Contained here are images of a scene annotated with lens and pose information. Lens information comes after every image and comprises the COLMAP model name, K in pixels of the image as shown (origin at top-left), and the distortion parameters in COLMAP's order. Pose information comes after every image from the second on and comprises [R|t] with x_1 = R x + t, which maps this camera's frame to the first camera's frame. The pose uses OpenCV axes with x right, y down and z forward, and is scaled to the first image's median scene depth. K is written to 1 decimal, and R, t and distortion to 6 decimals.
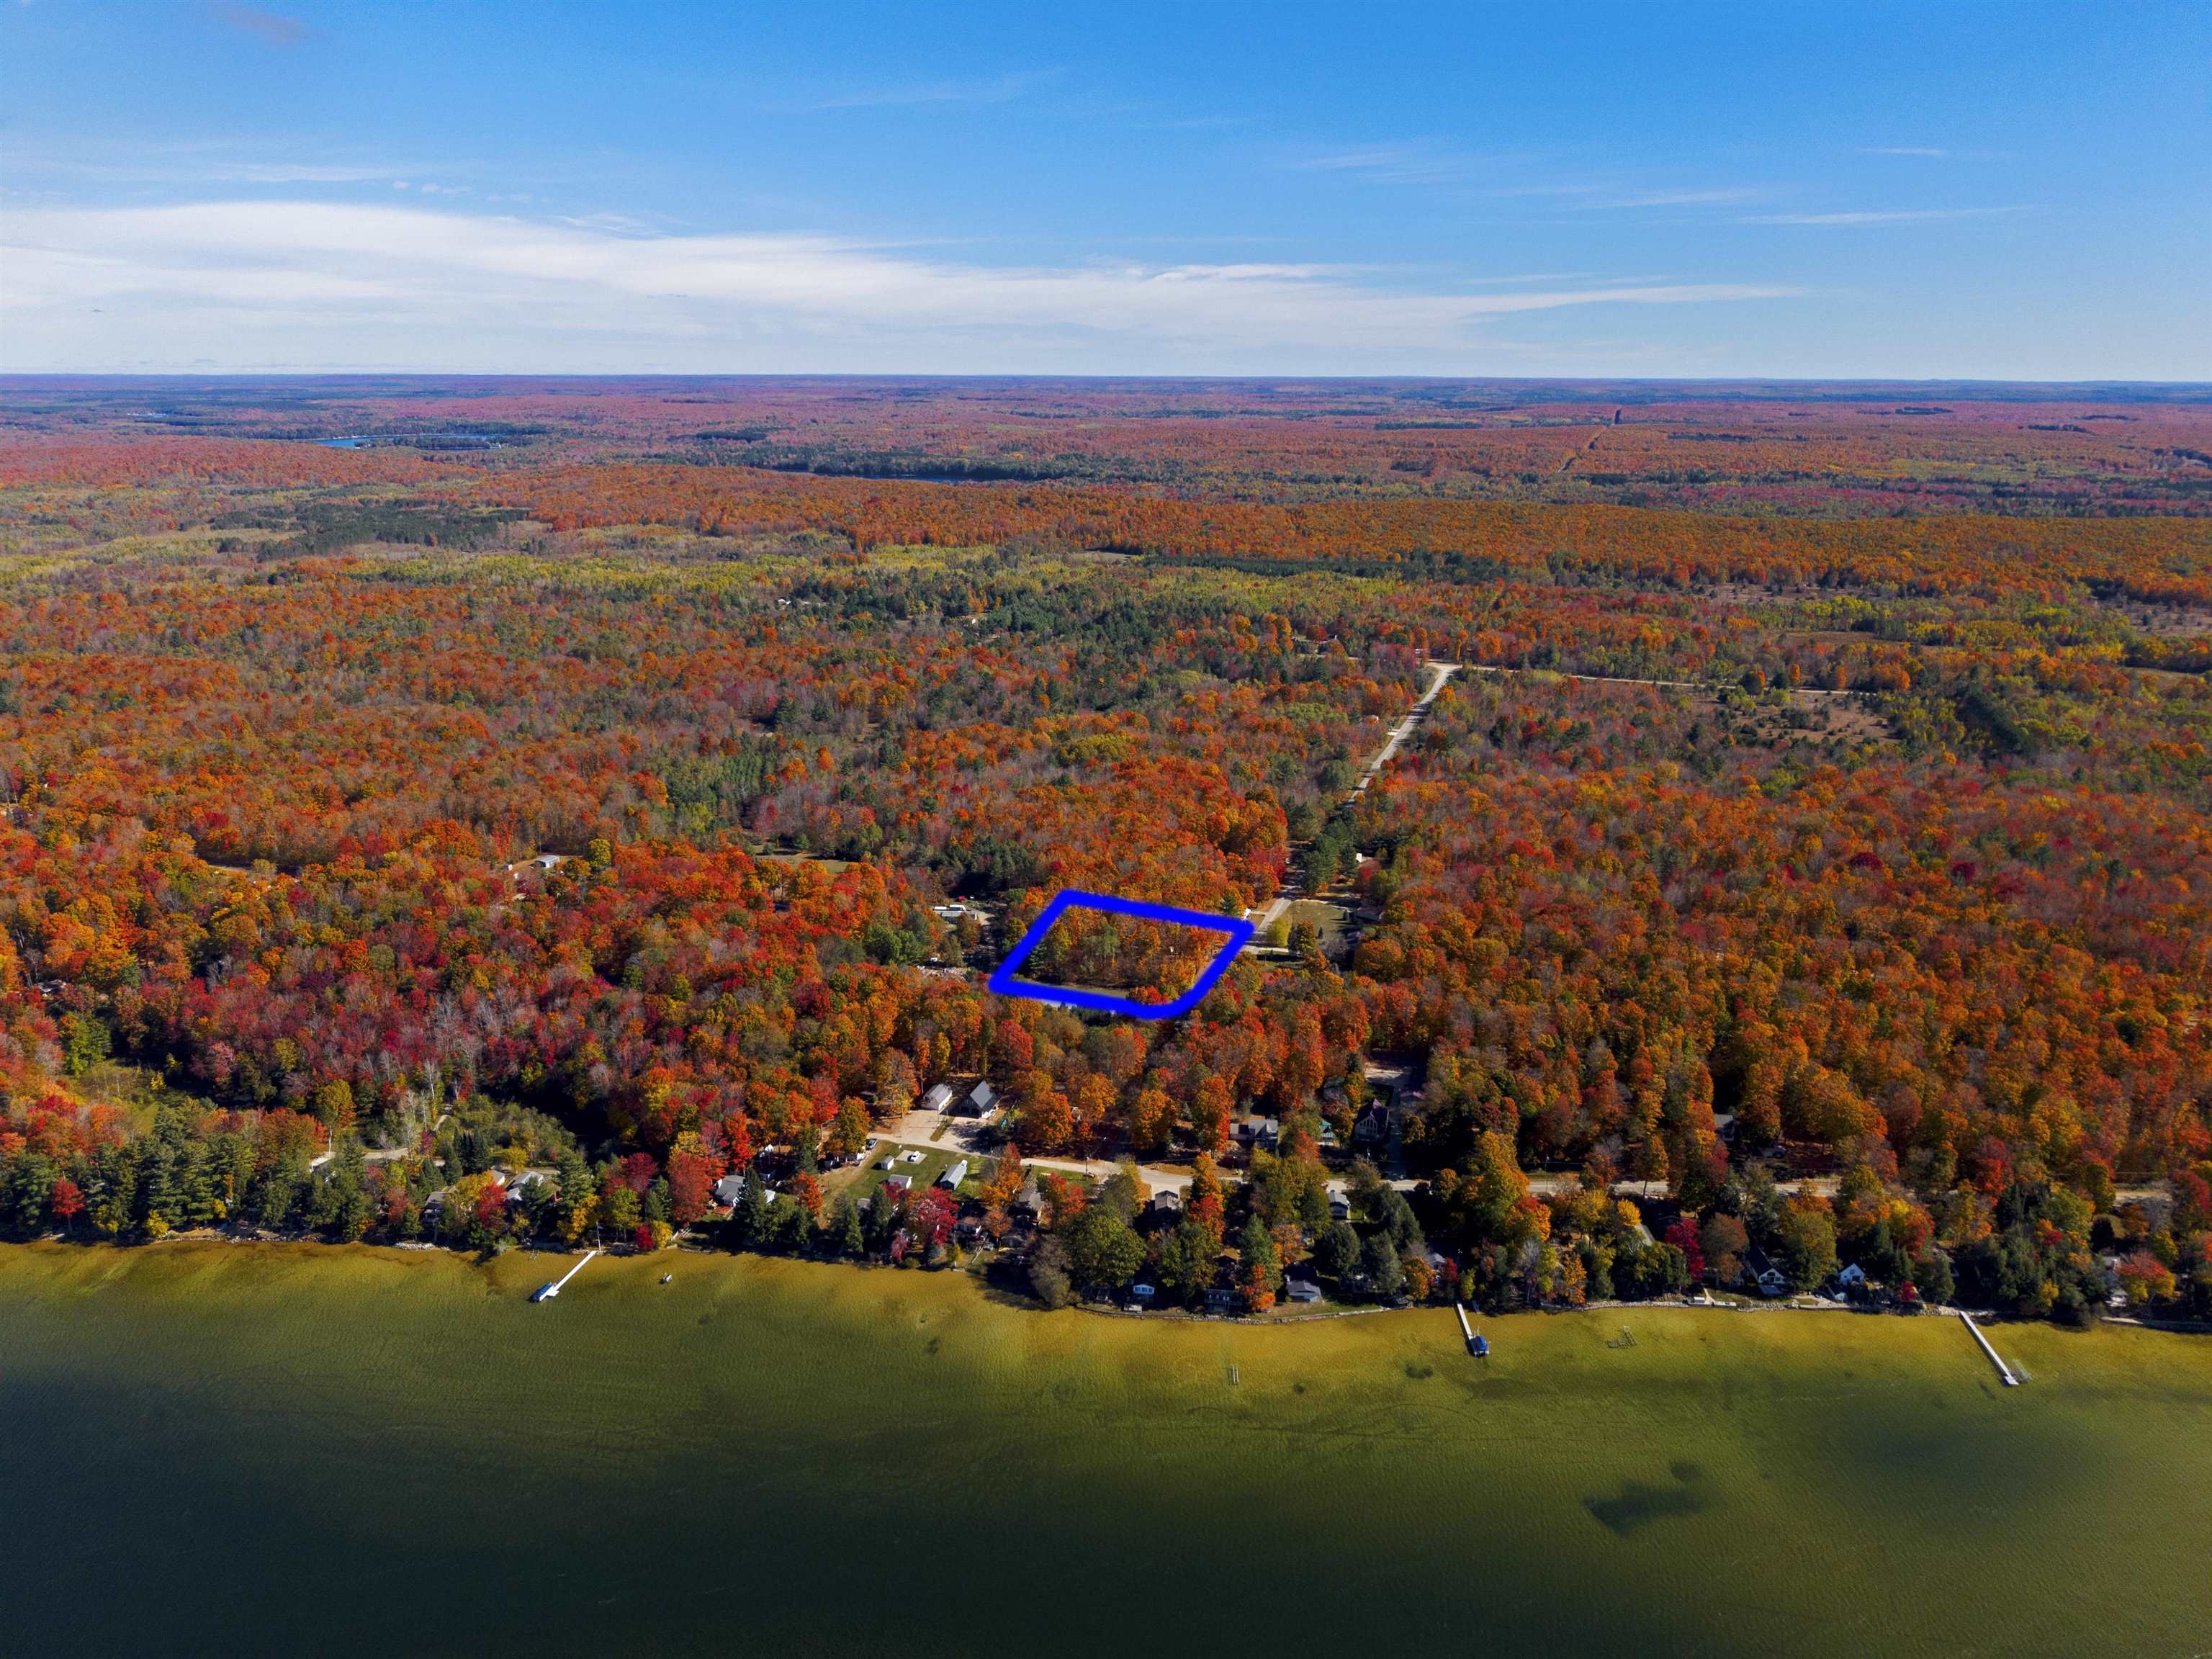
lens RADIAL K [[1429.2, 0, 1106.0], [0, 1429.2, 829.5], [0, 0, 1]] dist [0.013957, -0.015123]
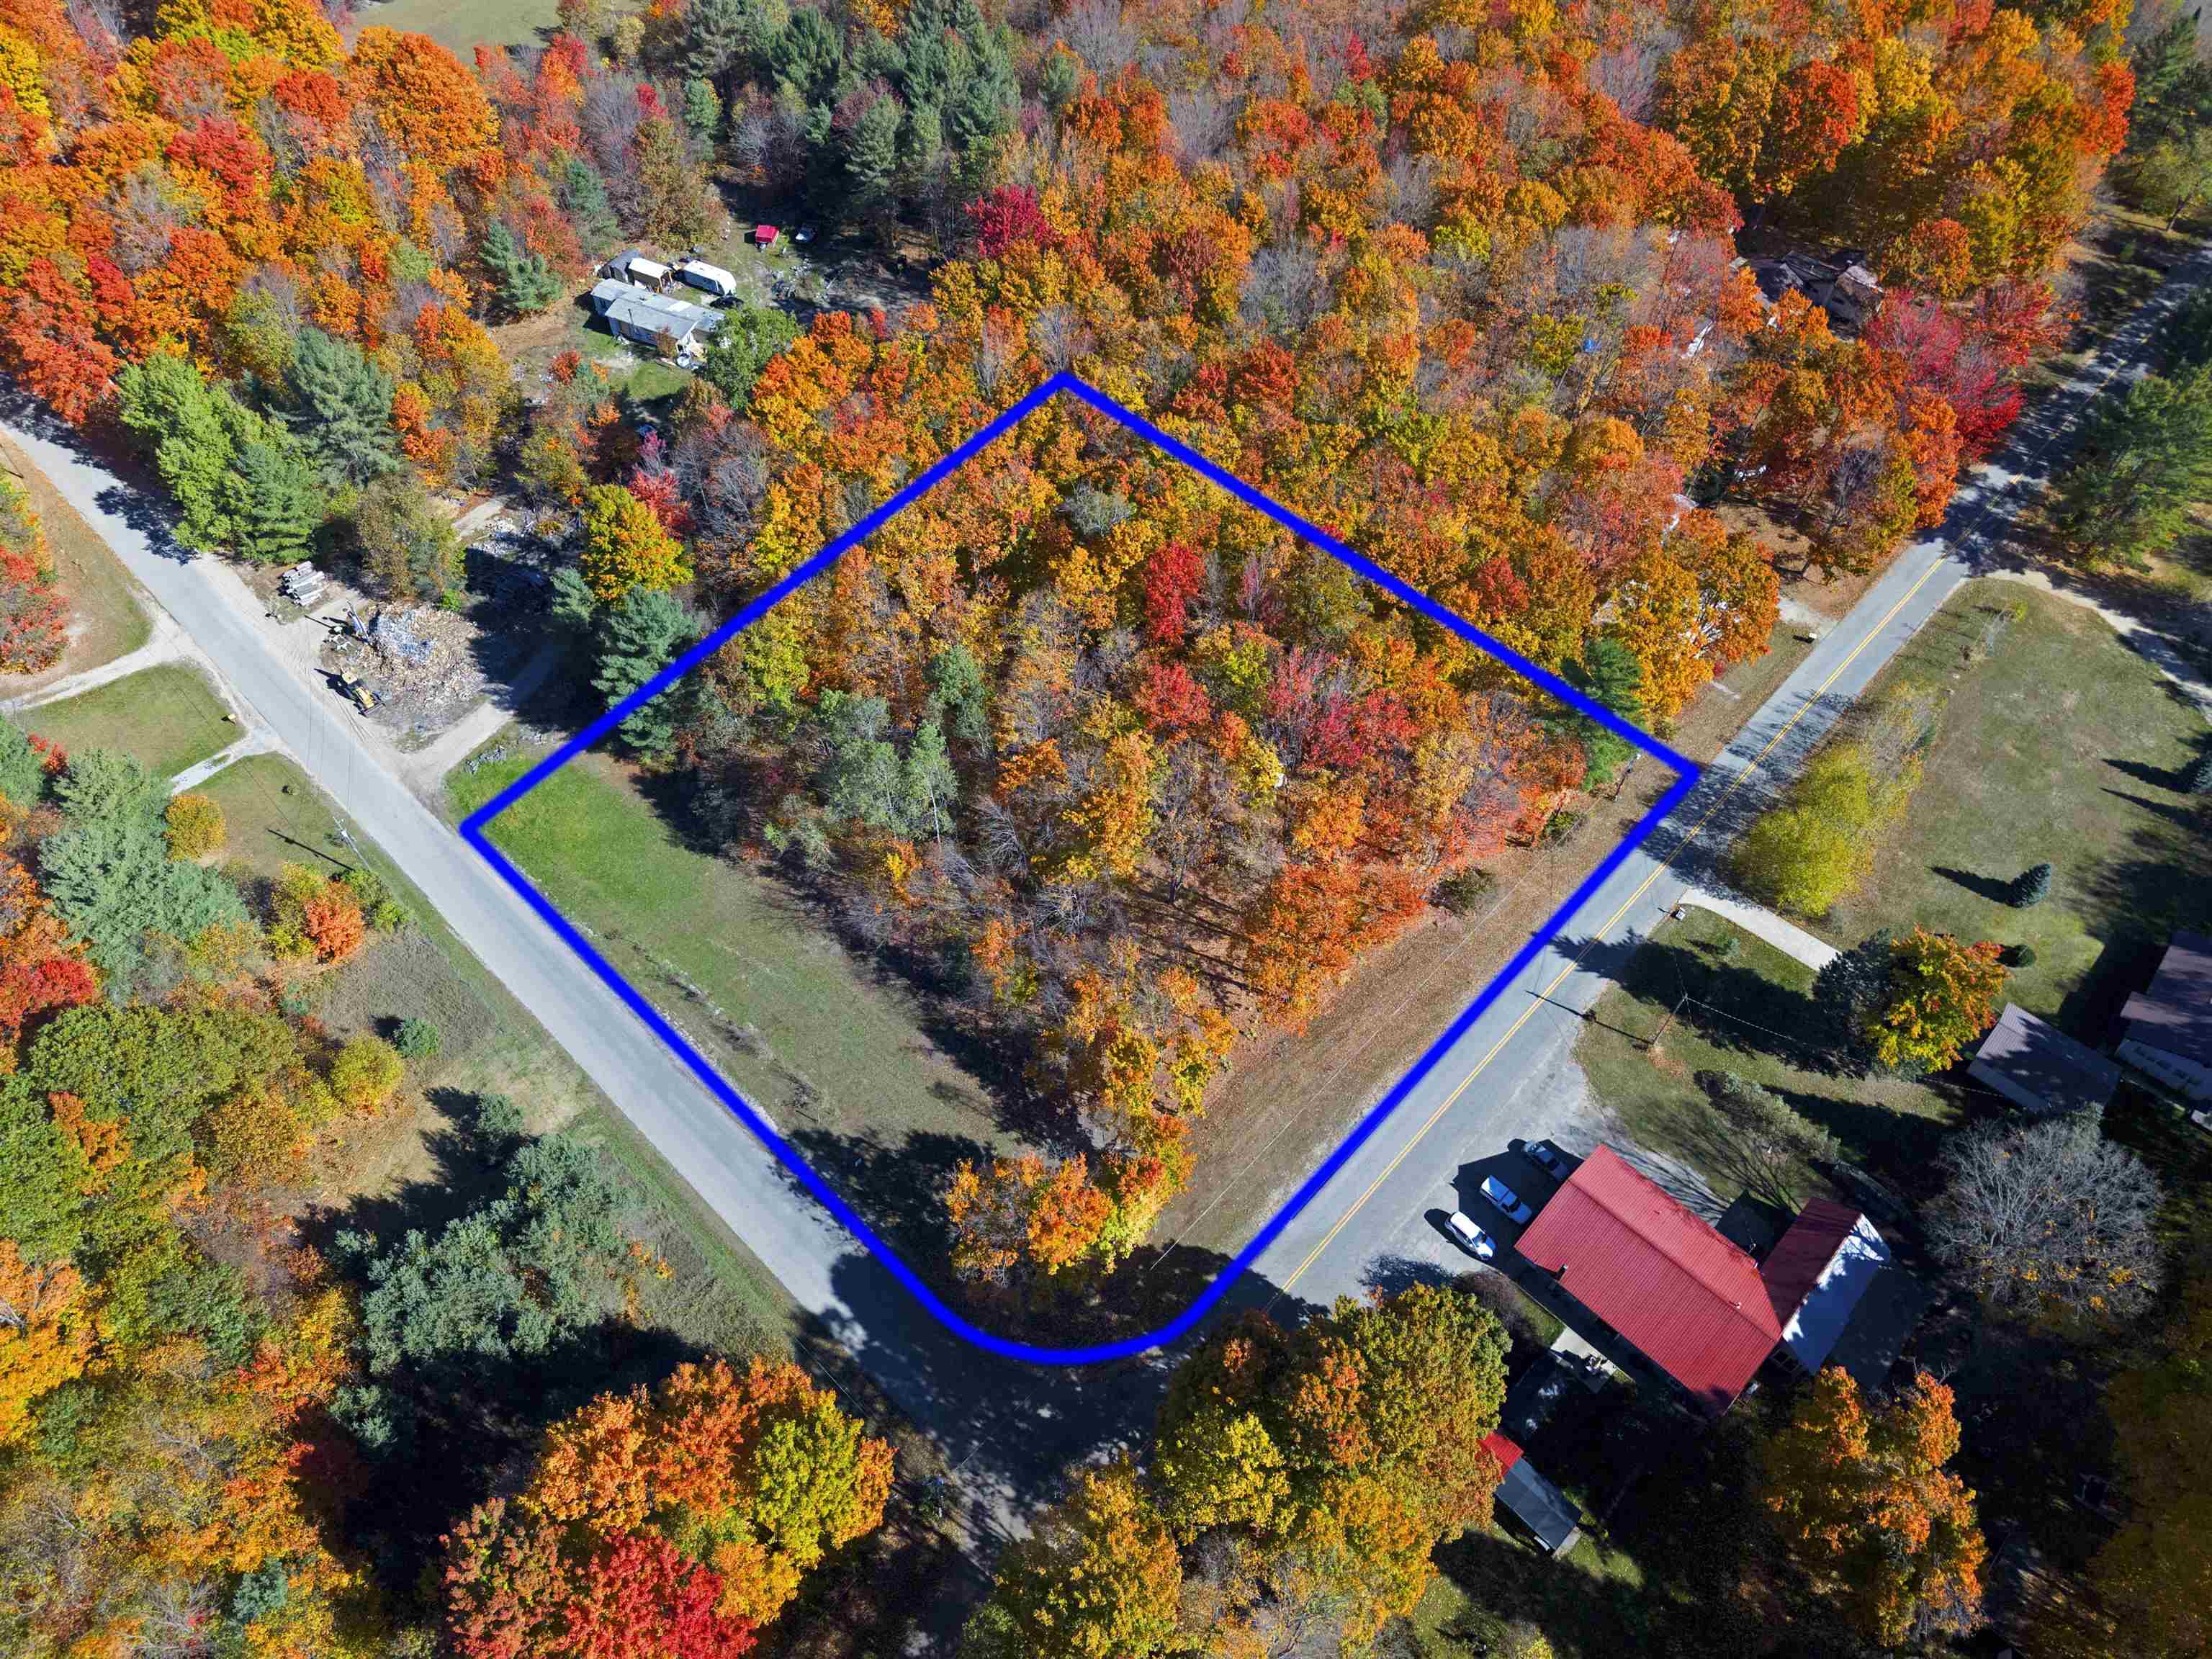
lens RADIAL K [[1451.8, 0, 1113.1], [0, 1451.8, 831.7], [0, 0, 1]] dist [0.054946, -0.072369]
pose [[0.911059, 0.333006, -0.243062, 0.099584], [-0.140287, 0.804781, 0.576755, -0.047918], [0.387675, -0.491359, 0.779920, 0.993789]]
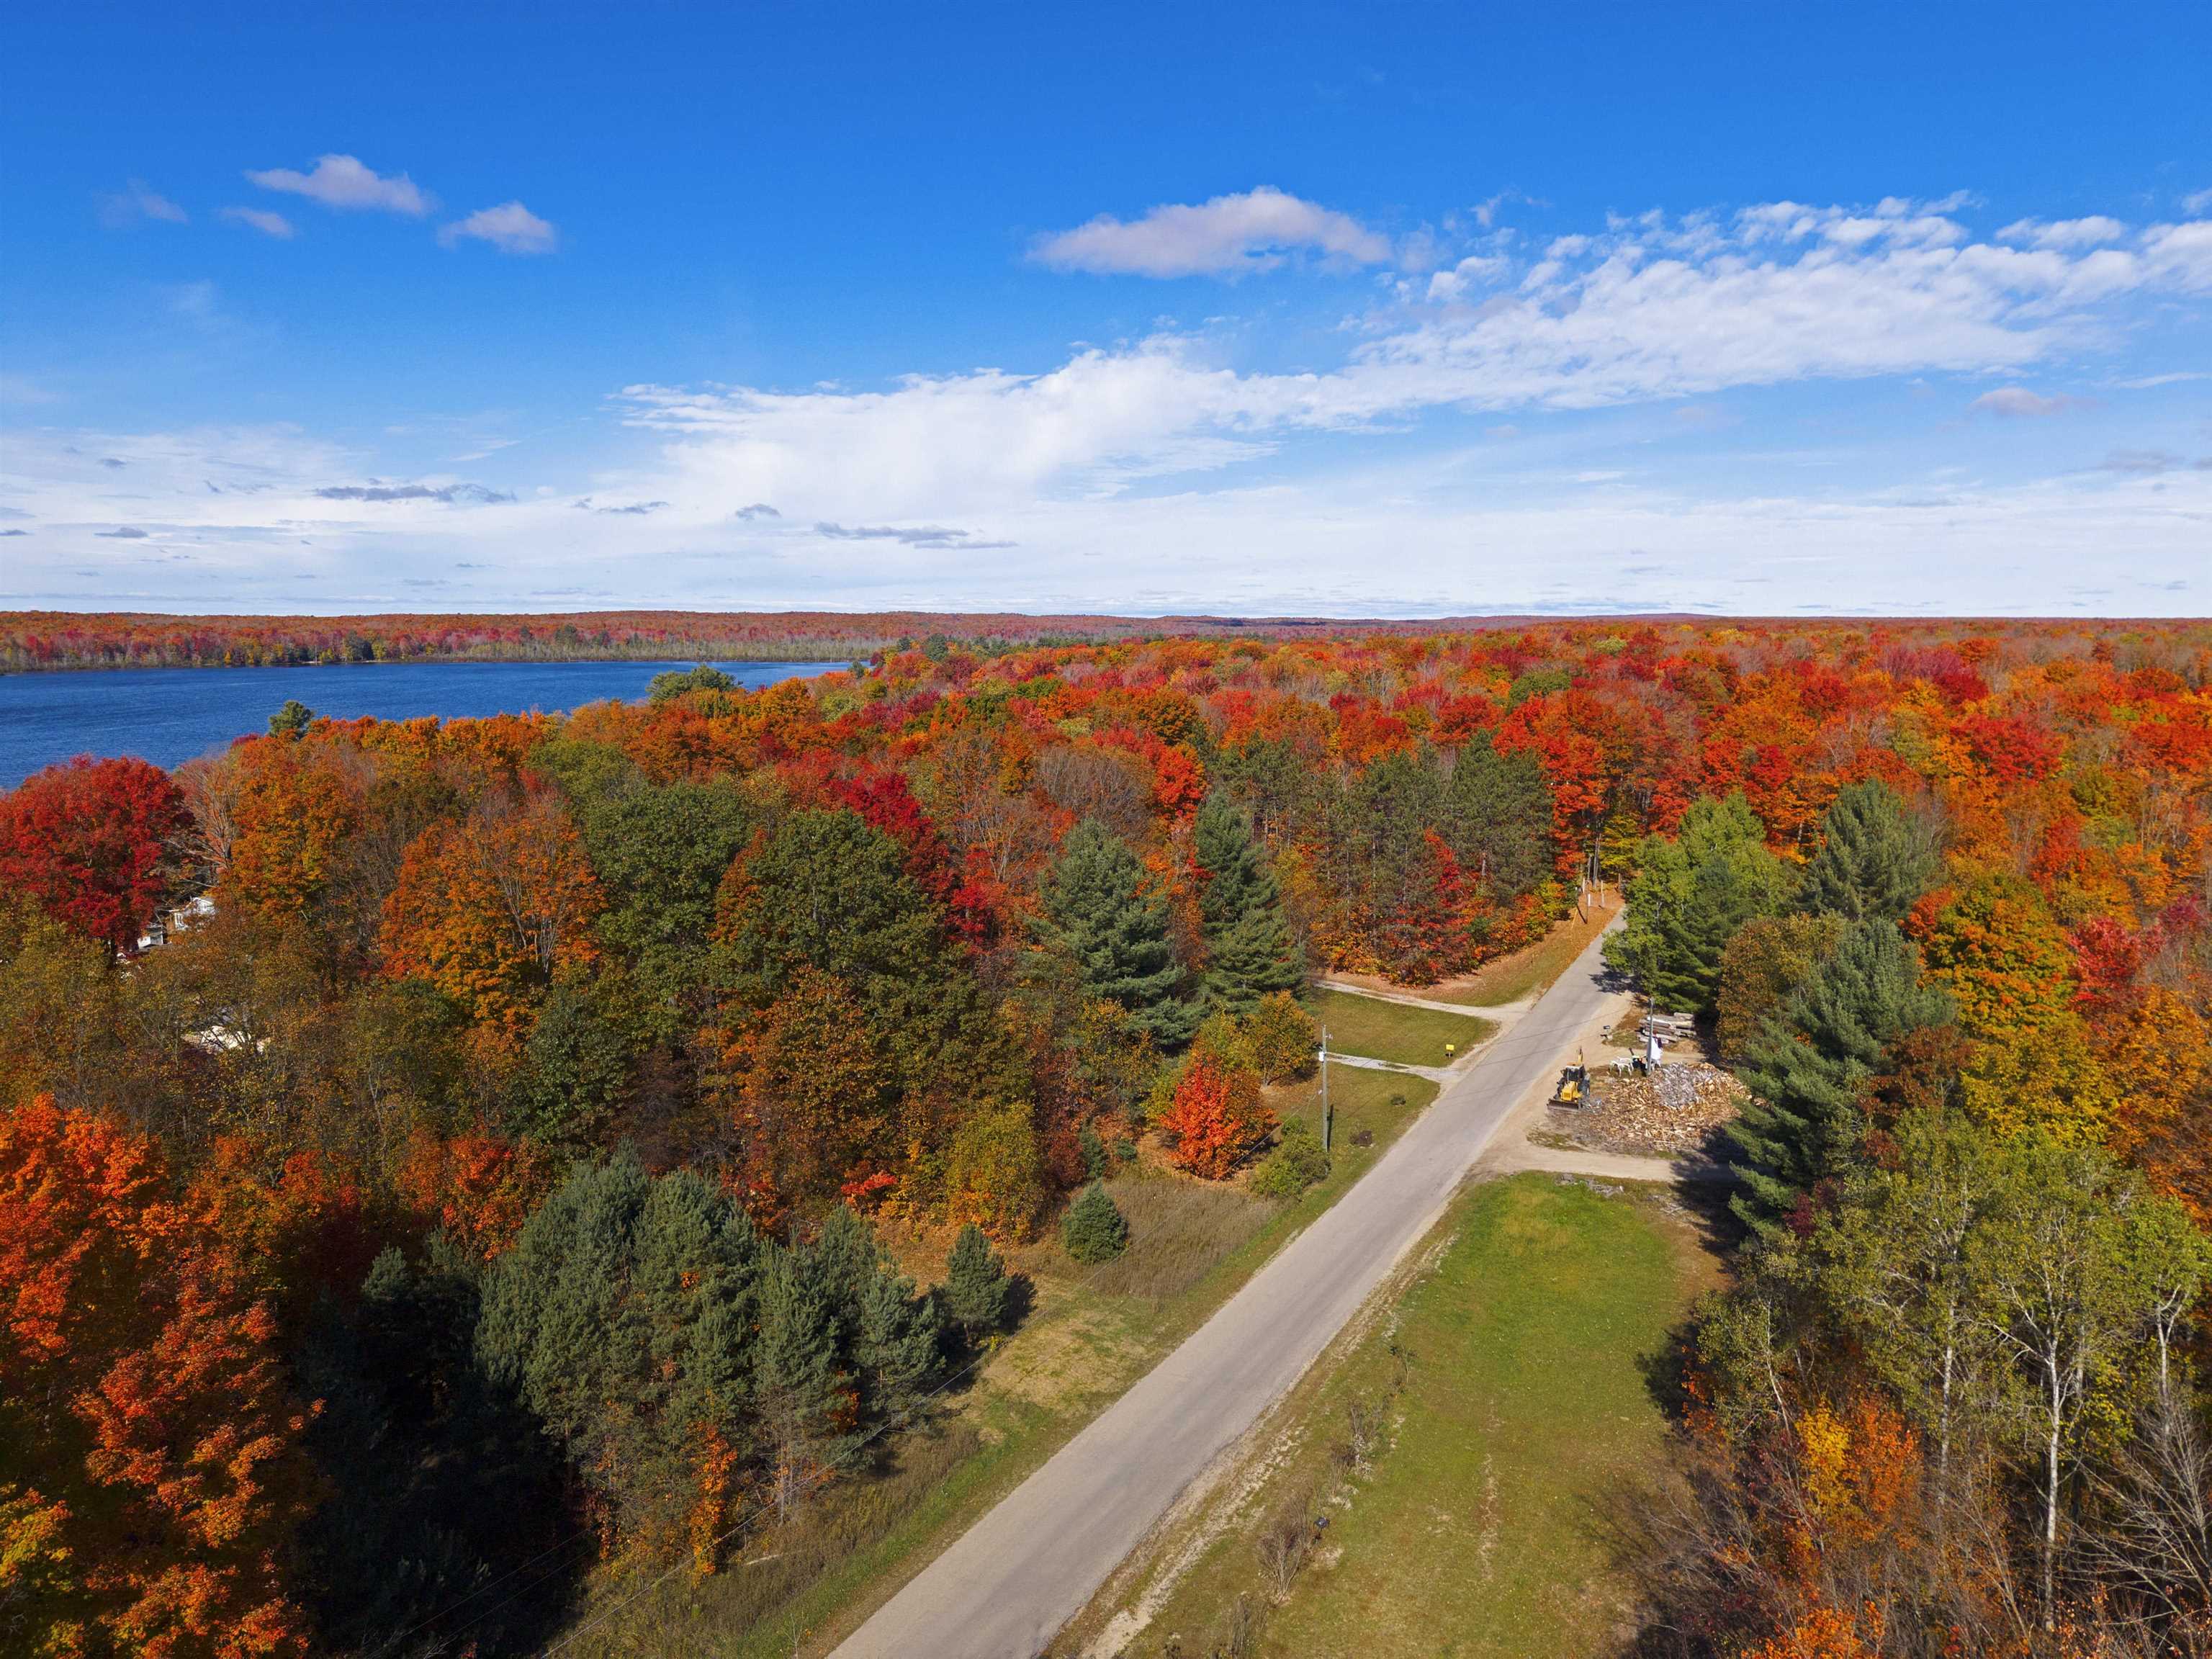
lens RADIAL K [[1478.2, 0, 1106.0], [0, 1478.2, 829.5], [0, 0, 1]] dist [0.009902, -0.005484]
pose [[-0.167225, 0.135129, -0.976615, 0.095393], [-0.307005, 0.934177, 0.181825, 0.068903], [0.936901, 0.330232, -0.114732, 1.129729]]
